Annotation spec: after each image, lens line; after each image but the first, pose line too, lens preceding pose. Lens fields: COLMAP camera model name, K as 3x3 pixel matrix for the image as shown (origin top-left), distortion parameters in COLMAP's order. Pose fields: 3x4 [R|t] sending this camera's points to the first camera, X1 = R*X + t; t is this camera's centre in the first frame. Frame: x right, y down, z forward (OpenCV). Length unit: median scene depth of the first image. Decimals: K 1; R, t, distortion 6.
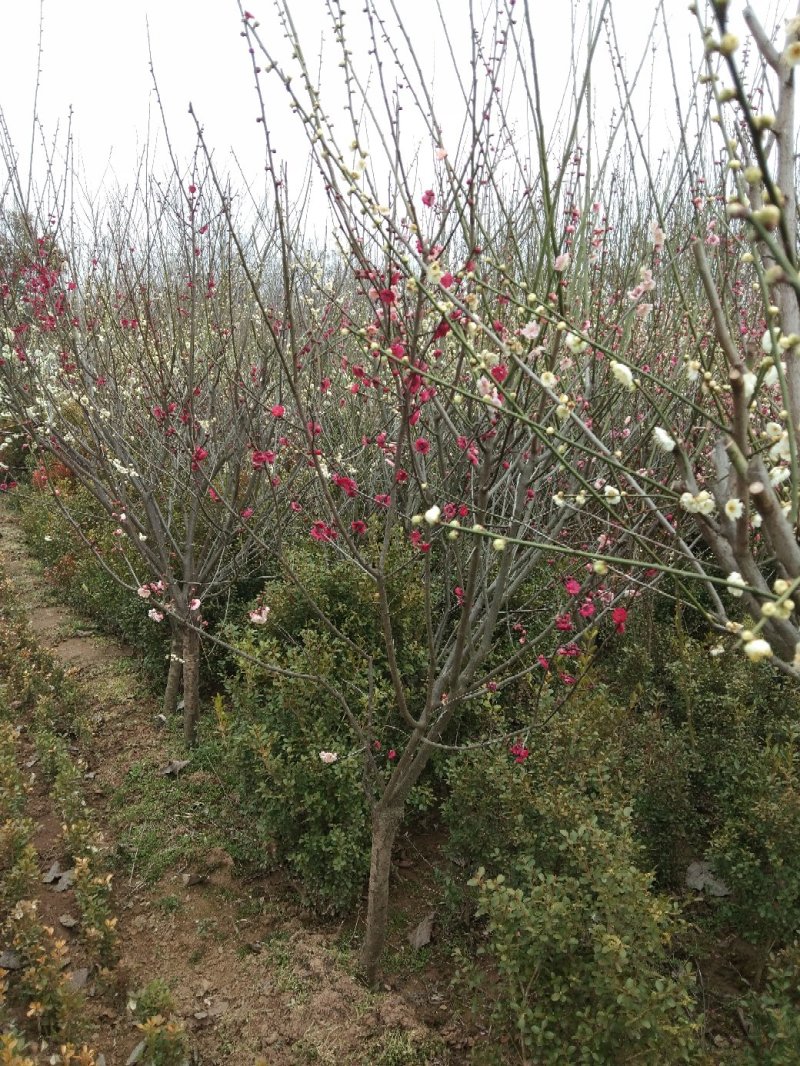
lens RADIAL K [[858.3, 0, 400.0], [0, 858.3, 533.0], [0, 0, 1]] dist [-0.005401, -0.010559]
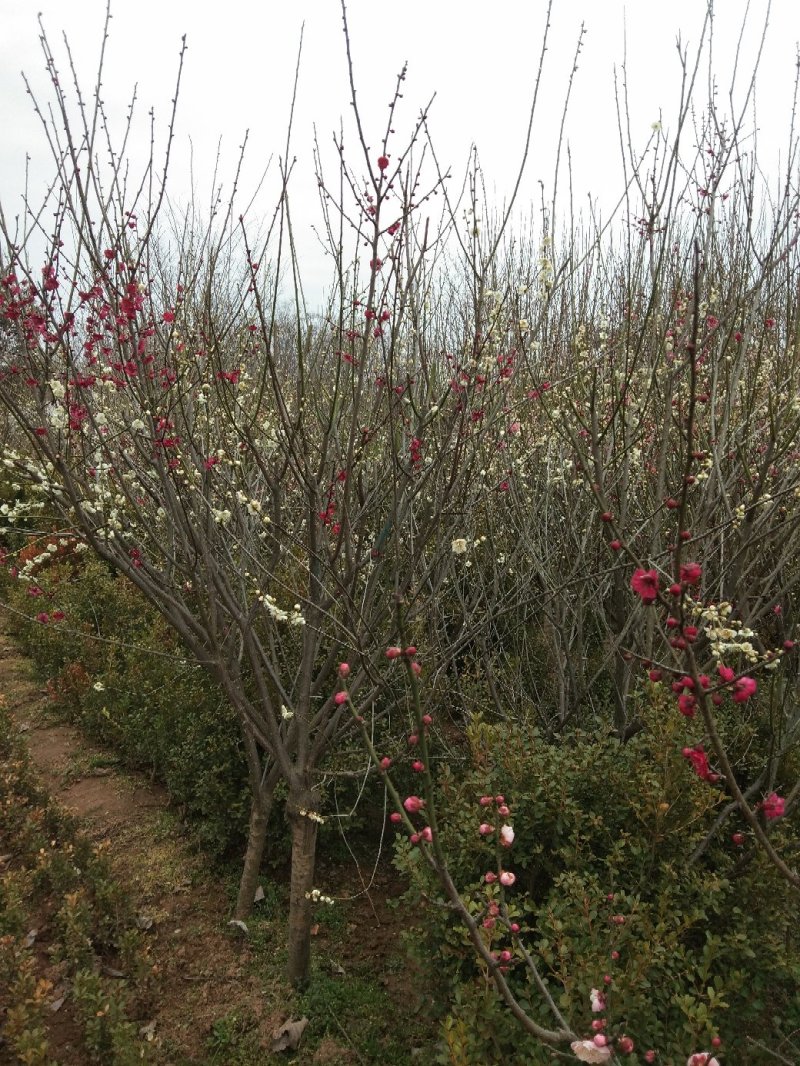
lens RADIAL K [[858.3, 0, 400.0], [0, 858.3, 533.0], [0, 0, 1]] dist [-0.005401, -0.010559]
pose [[0.999250, -0.001272, 0.038692, -0.171927], [0.004054, 0.997402, -0.071918, -0.056532], [-0.038500, 0.072021, 0.996660, 0.262920]]
